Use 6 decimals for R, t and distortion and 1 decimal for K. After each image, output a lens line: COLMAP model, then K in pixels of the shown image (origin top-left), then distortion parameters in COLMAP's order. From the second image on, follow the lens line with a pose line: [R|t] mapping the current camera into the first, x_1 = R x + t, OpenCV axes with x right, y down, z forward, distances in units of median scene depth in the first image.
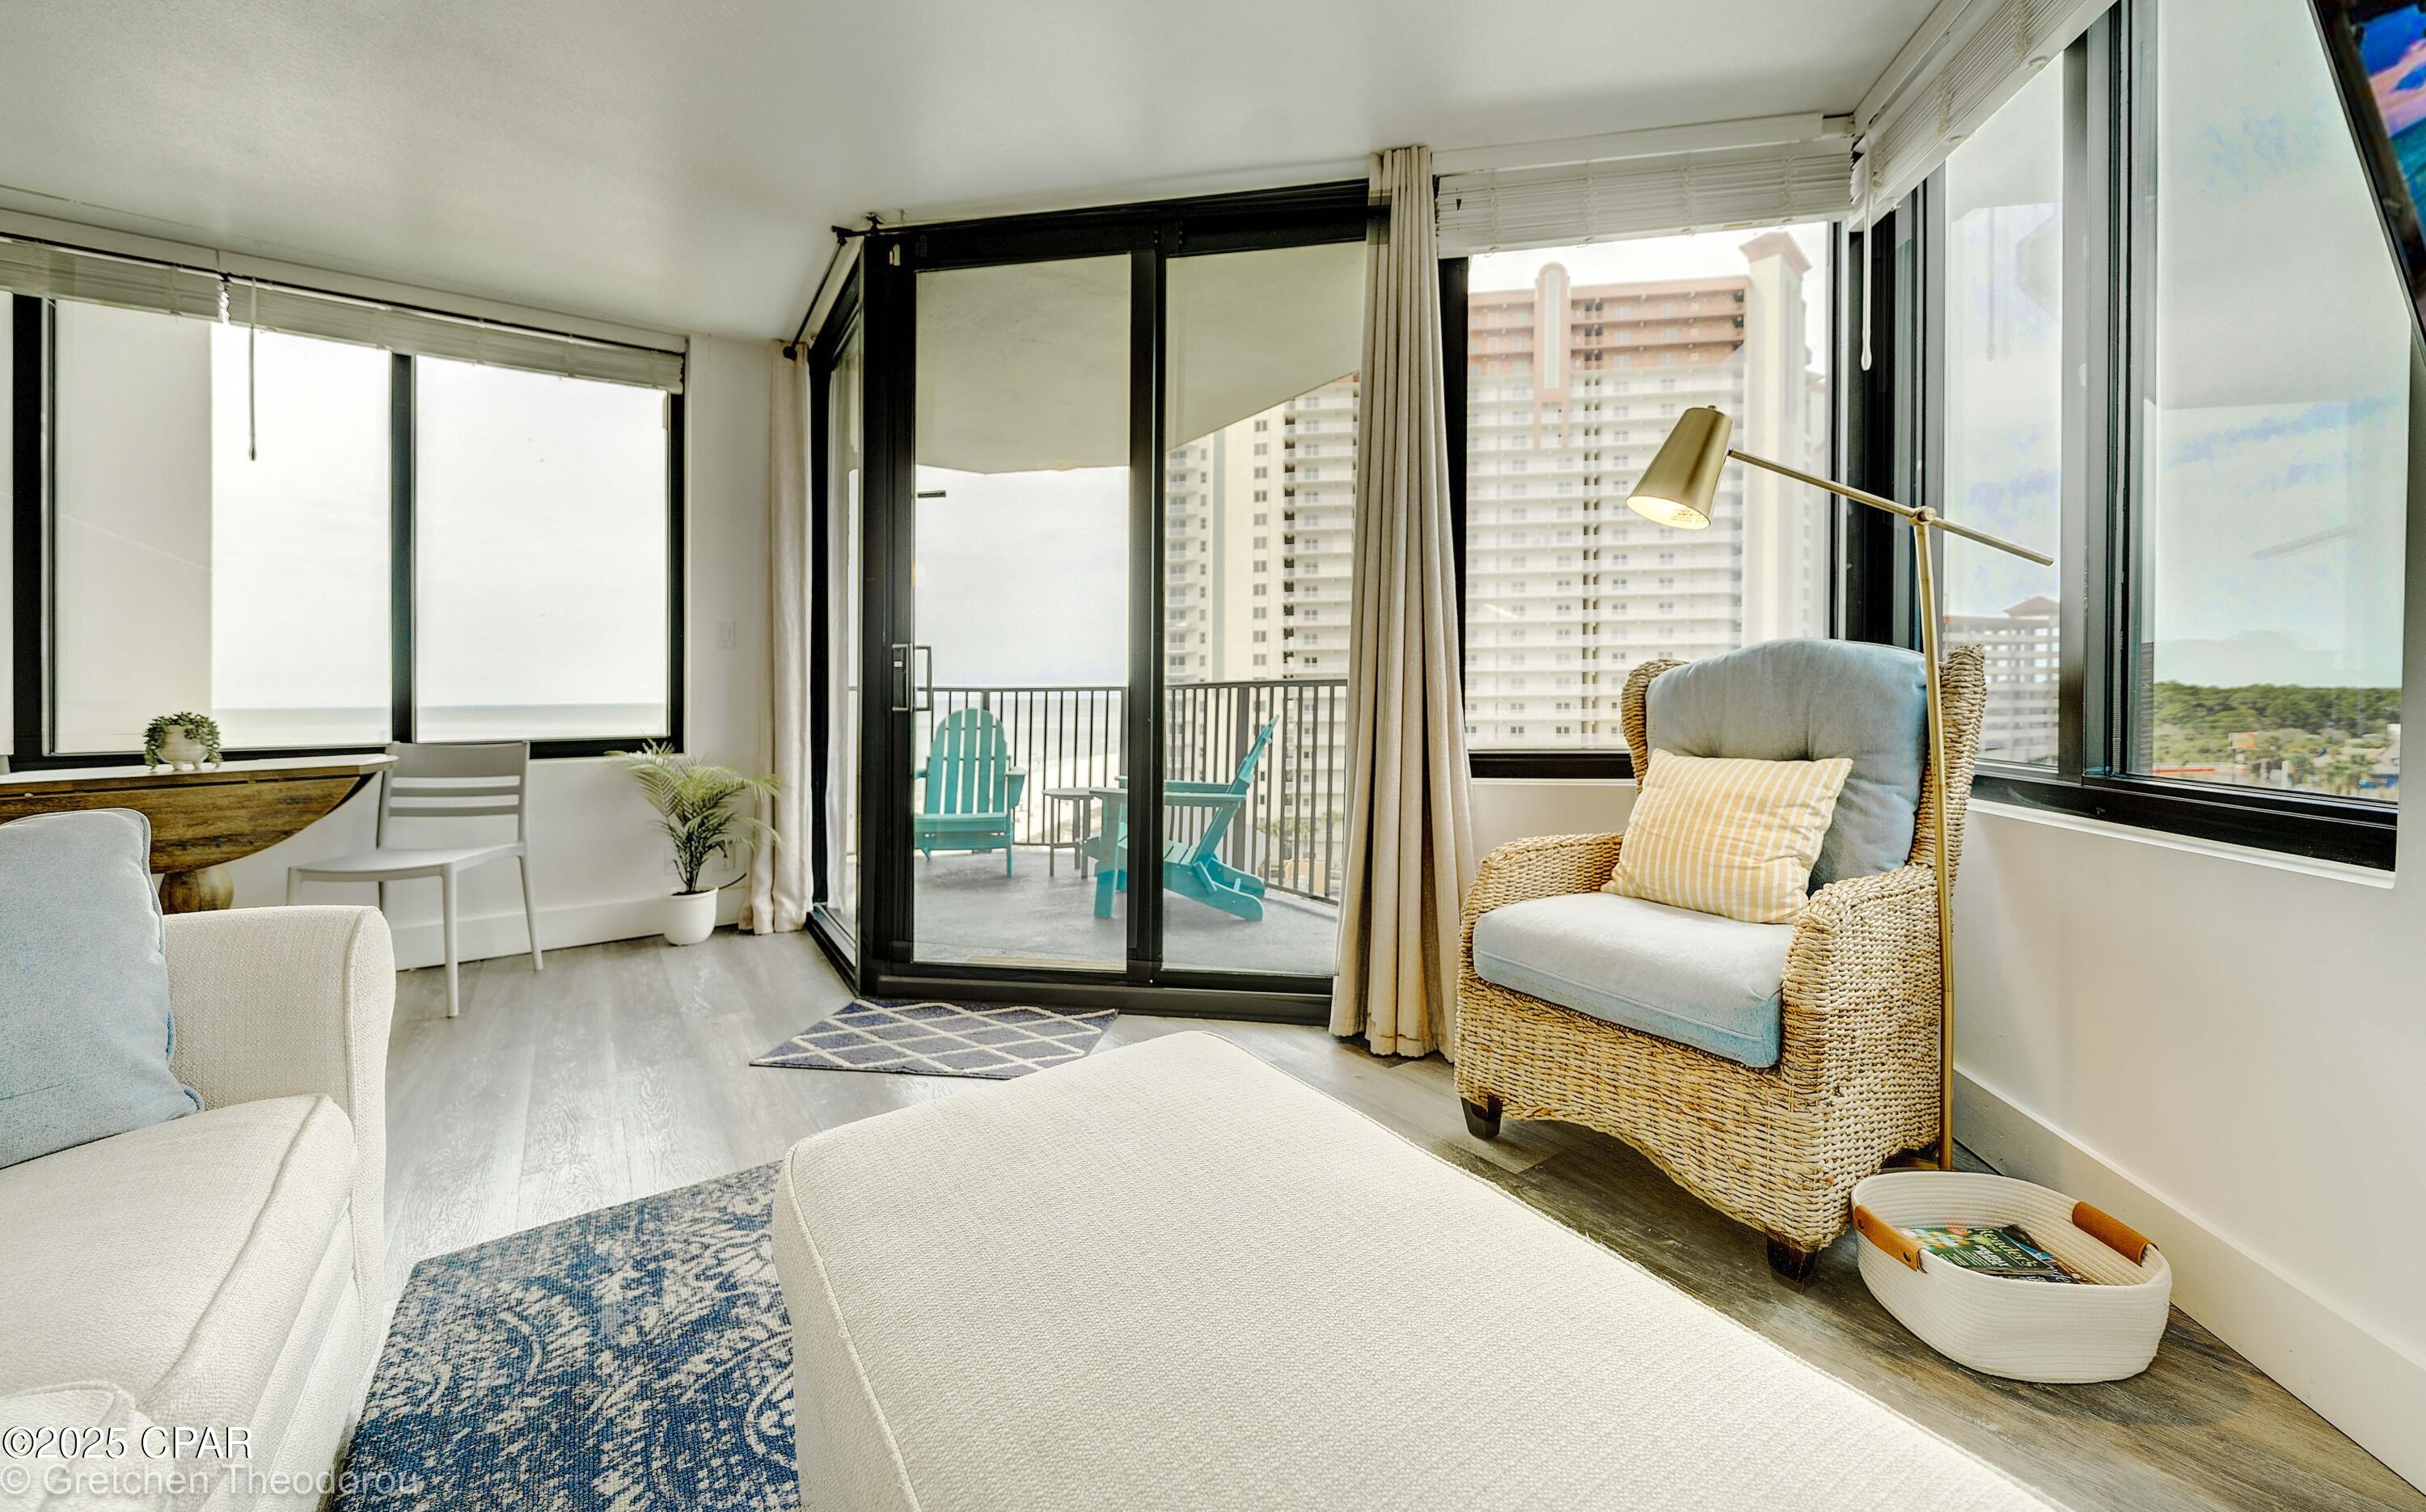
lens RADIAL K [[909.0, 0, 1201.8], [0, 909.0, 700.7], [0, 0, 1]] dist [-0.022184, 0.001582]
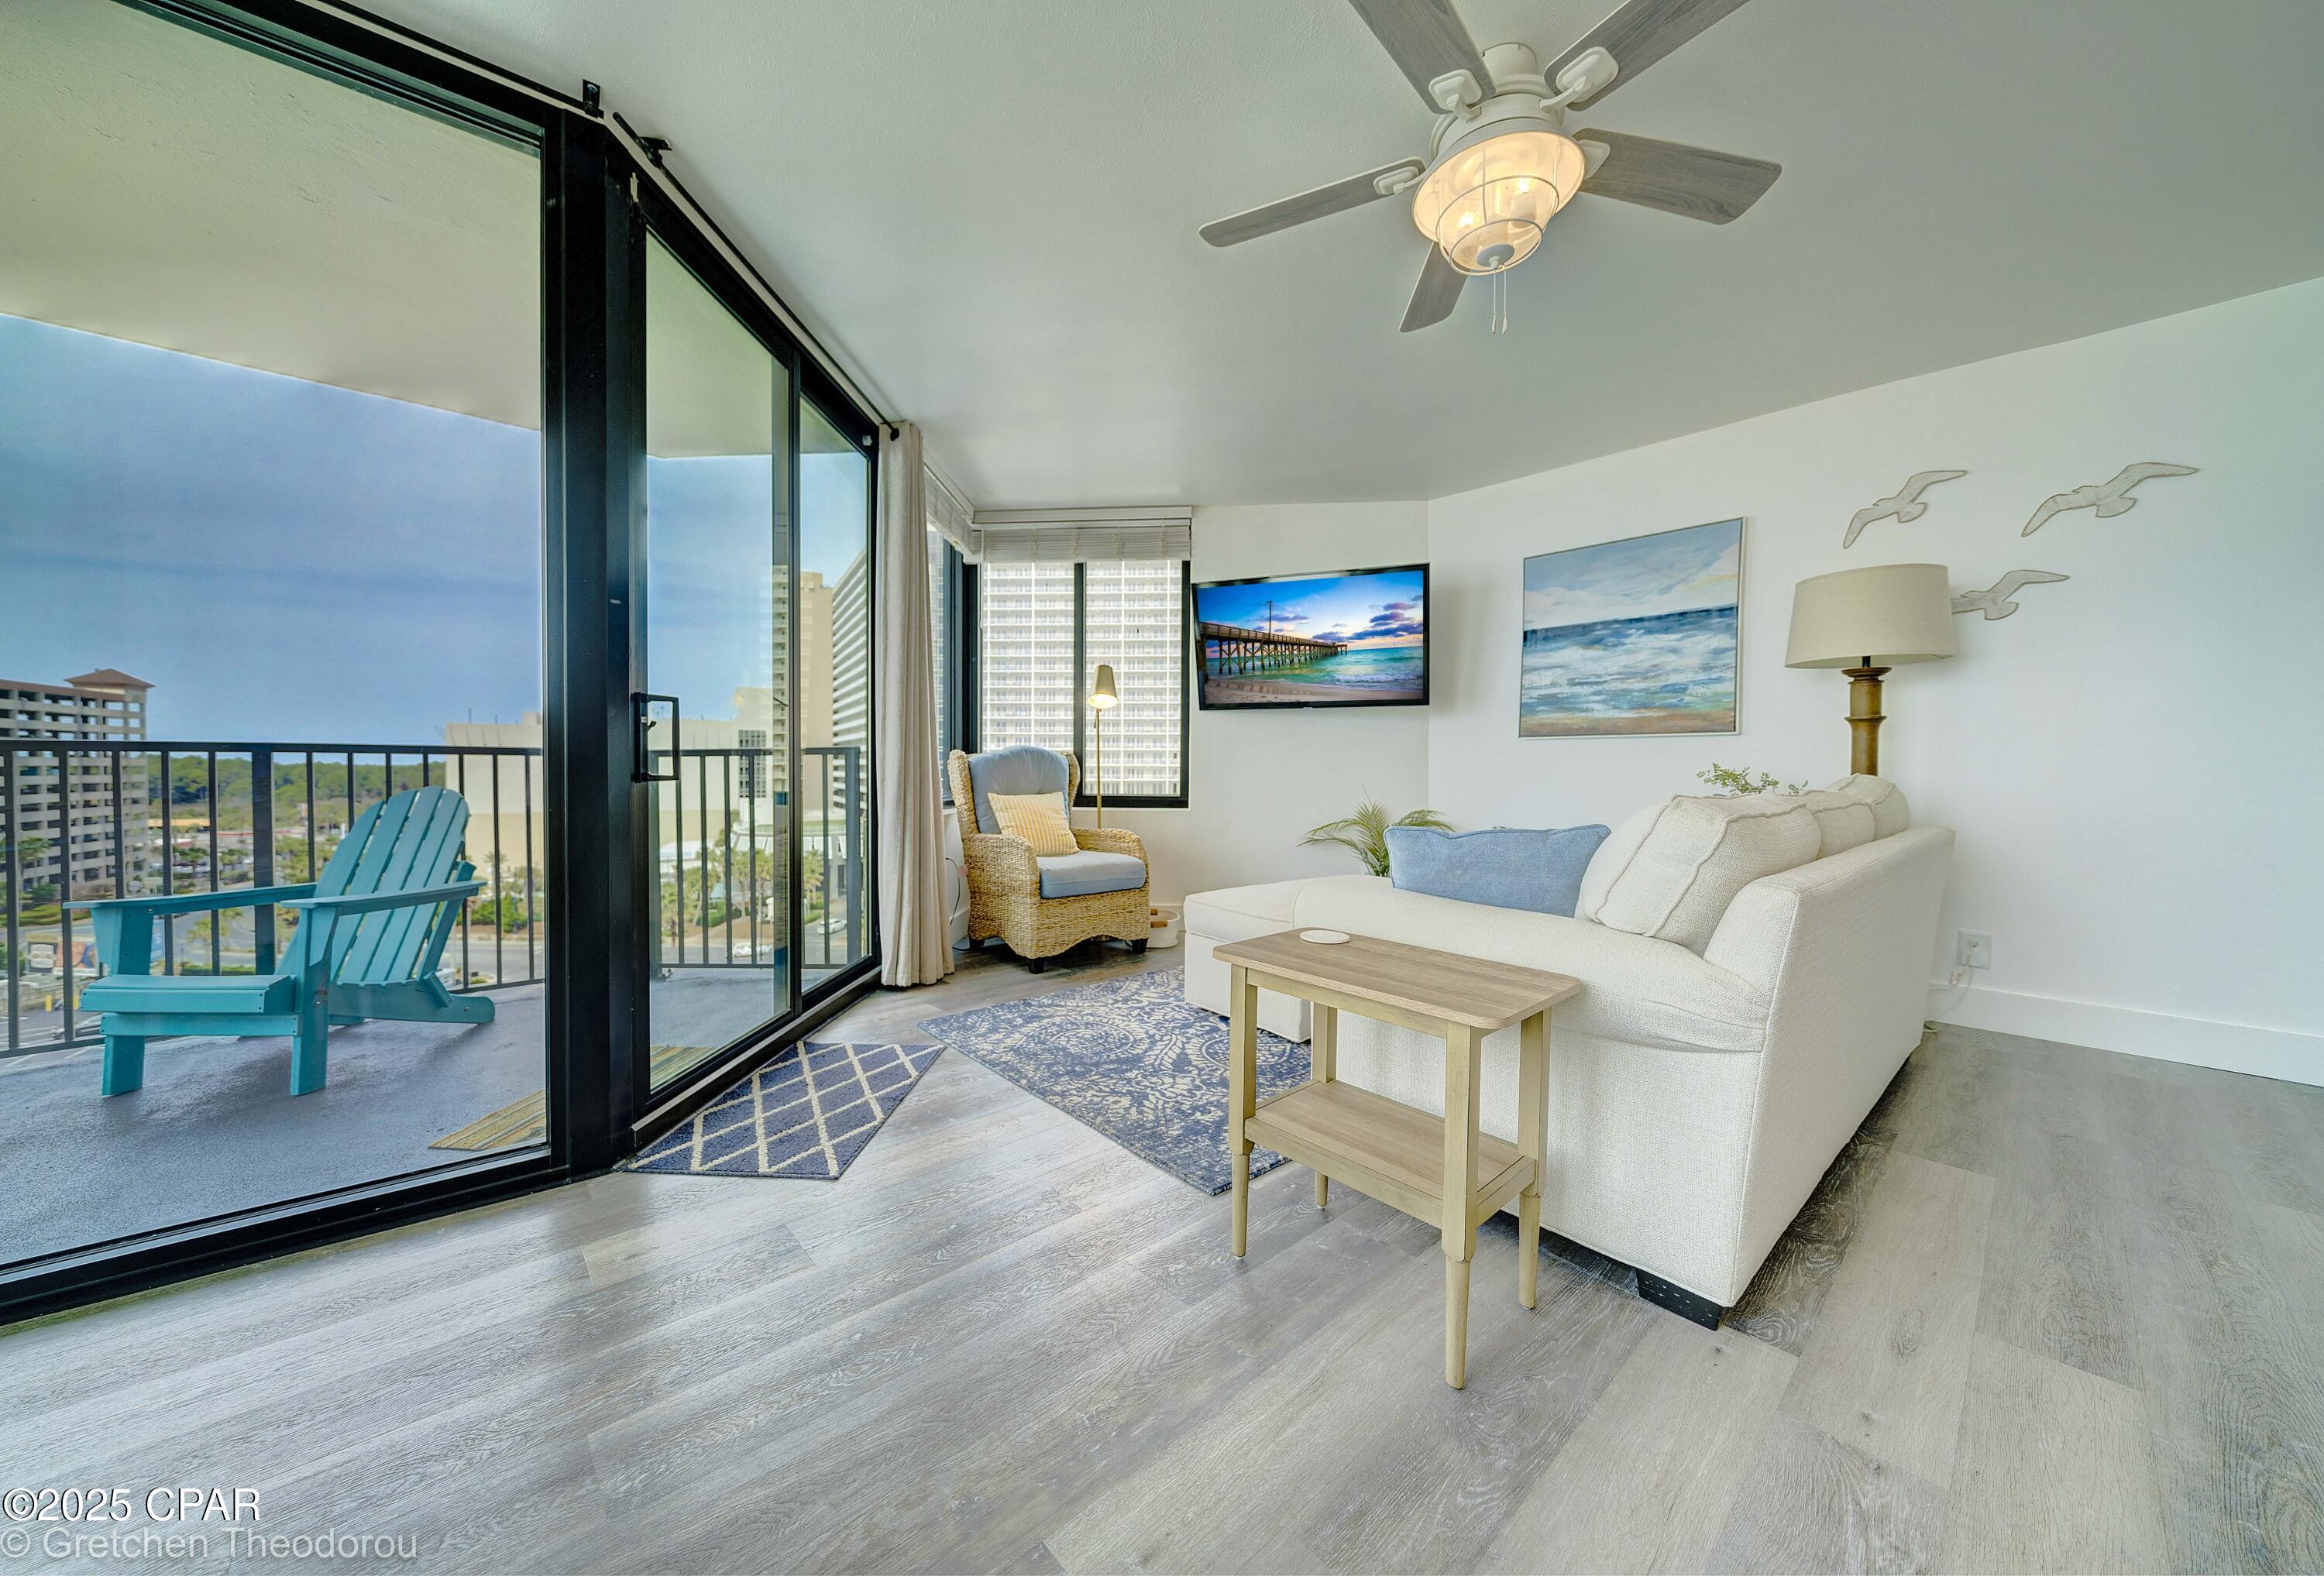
lens RADIAL K [[802.0, 0, 1127.6], [0, 802.0, 783.9], [0, 0, 1]] dist [-0.004077, -0.000442]
pose [[-0.087120, -0.009820, 0.996149, -1.239251], [0.002514, 0.999946, 0.010078, 0.010824], [-0.996195, 0.003382, -0.087090, 0.744570]]
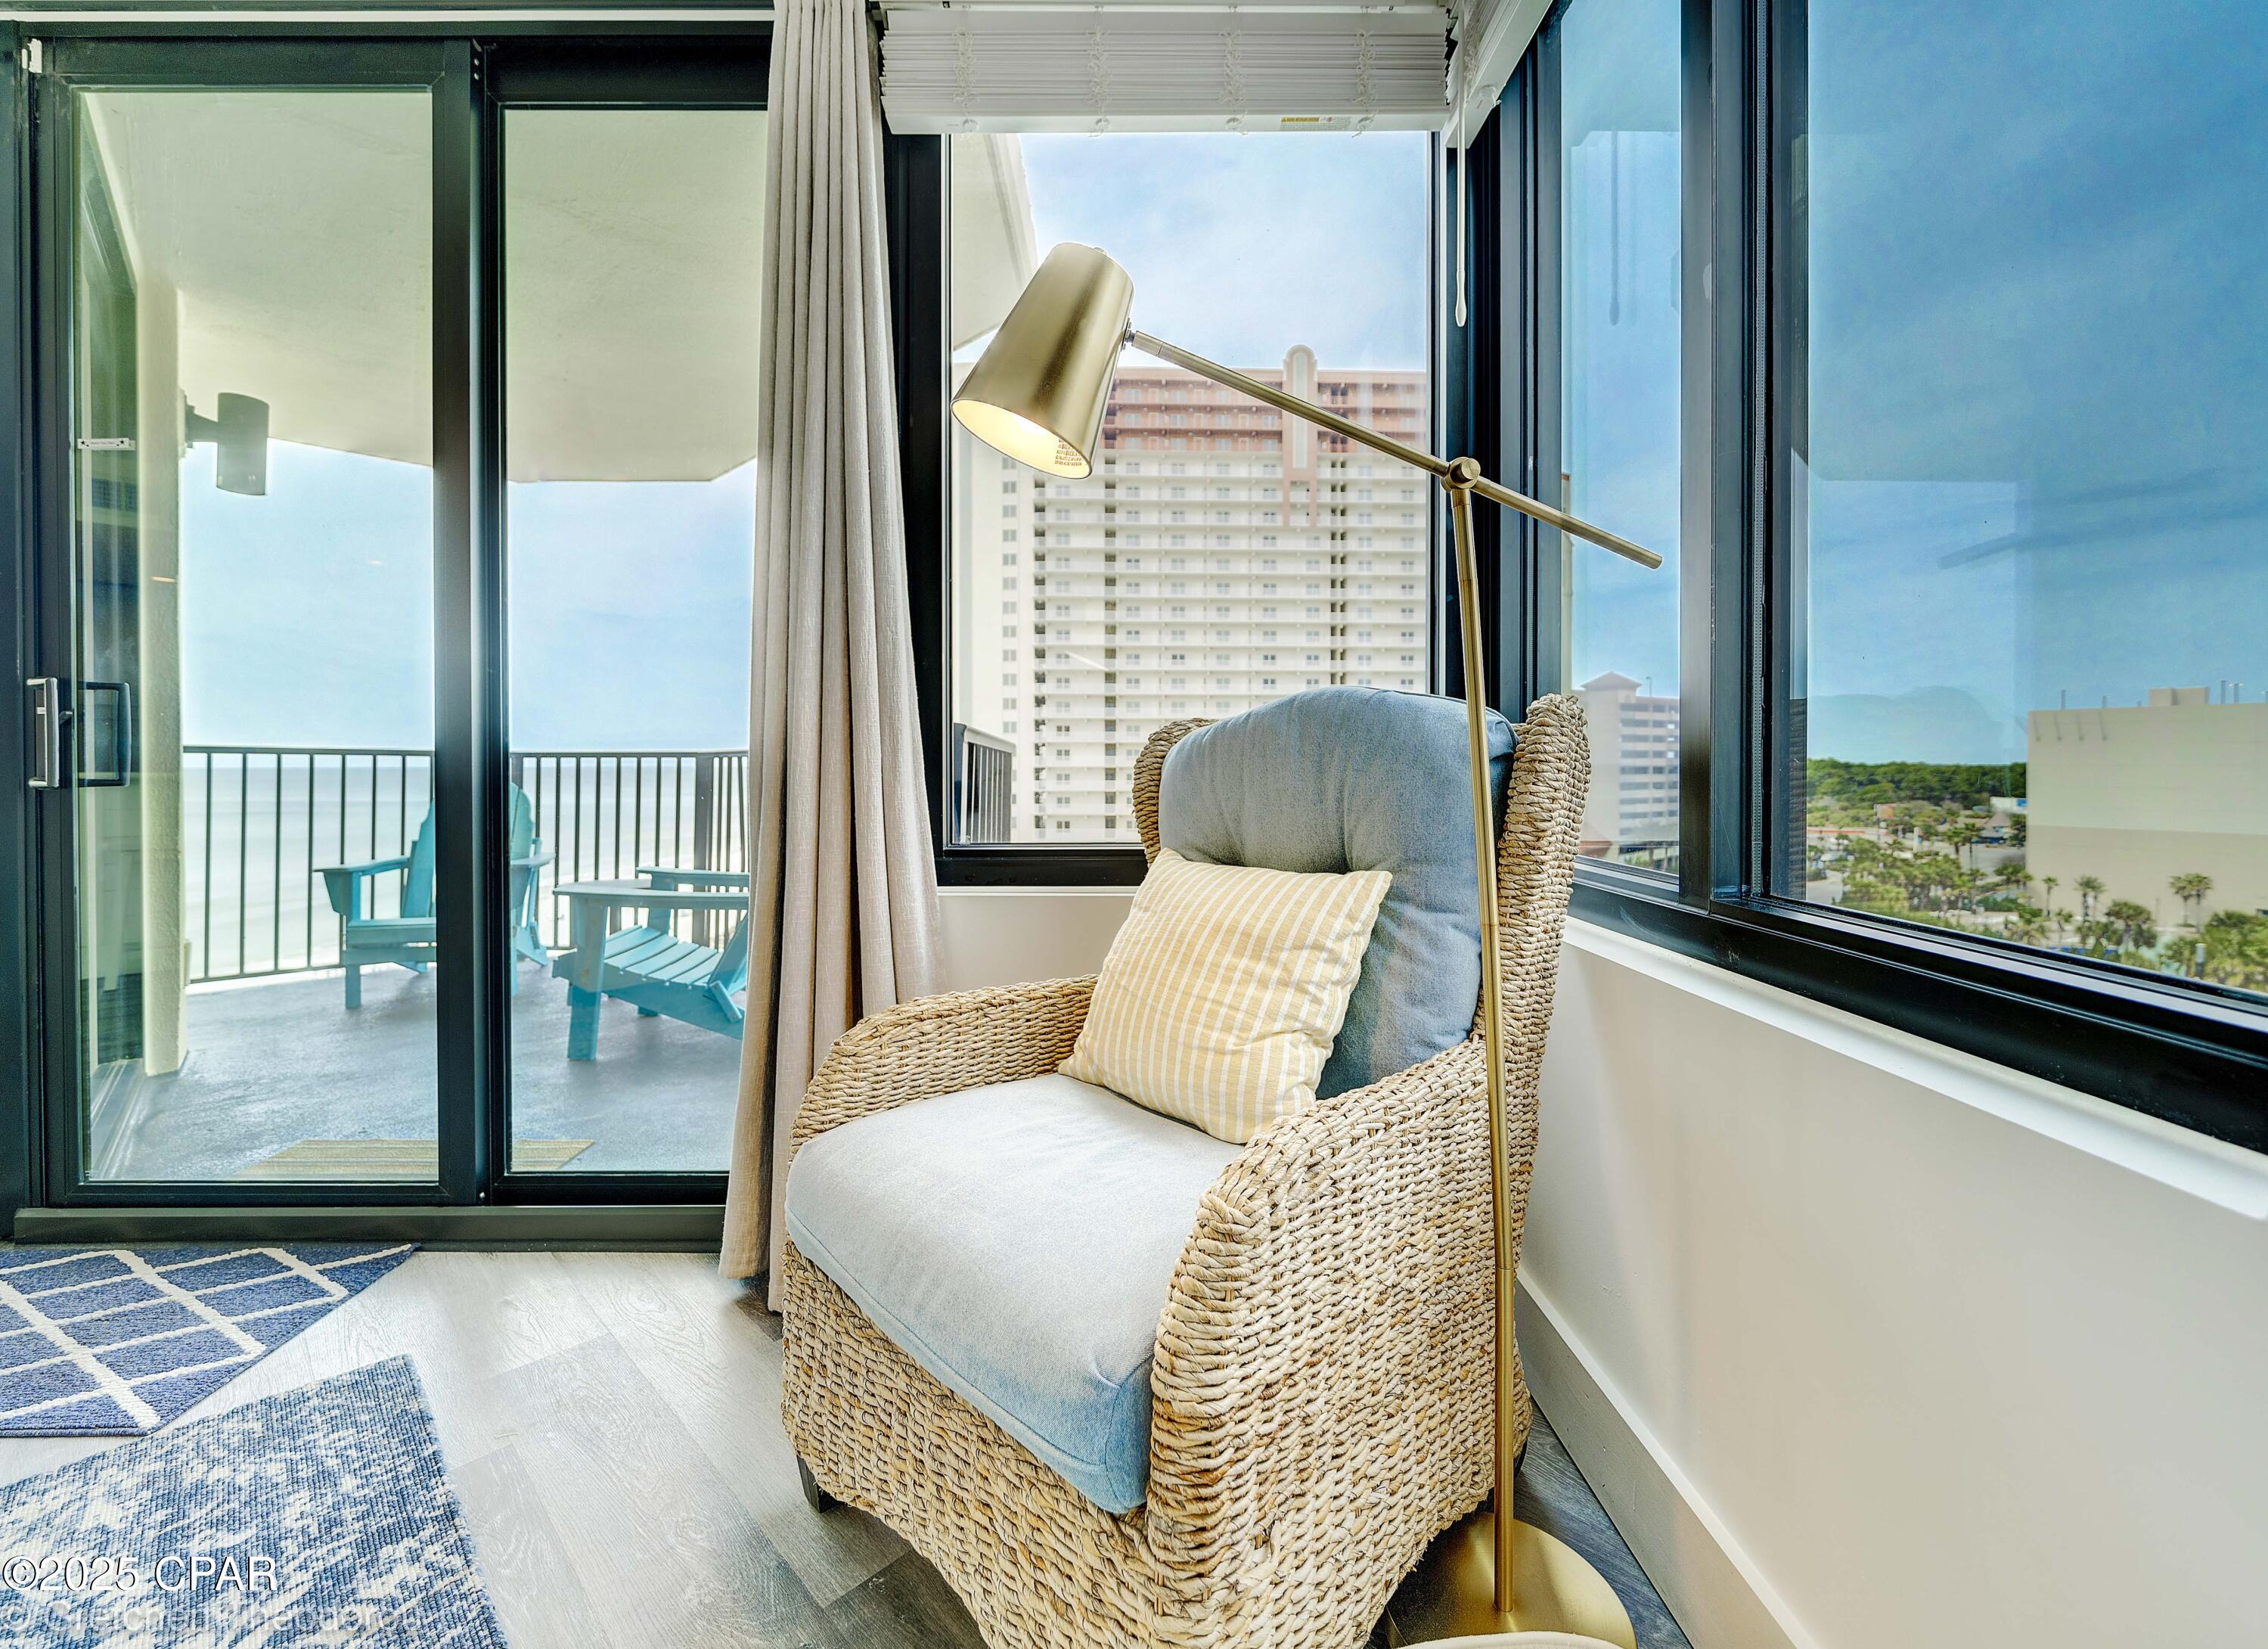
lens RADIAL K [[933.3, 0, 1105.7], [0, 933.3, 754.0], [0, 0, 1]] dist [-0.017095, -0.000468]
pose [[0.986270, 0.010167, 0.164829, 0.318150], [-0.007301, 0.999812, -0.017982, -0.004410], [-0.164980, 0.016532, 0.986158, 0.291464]]
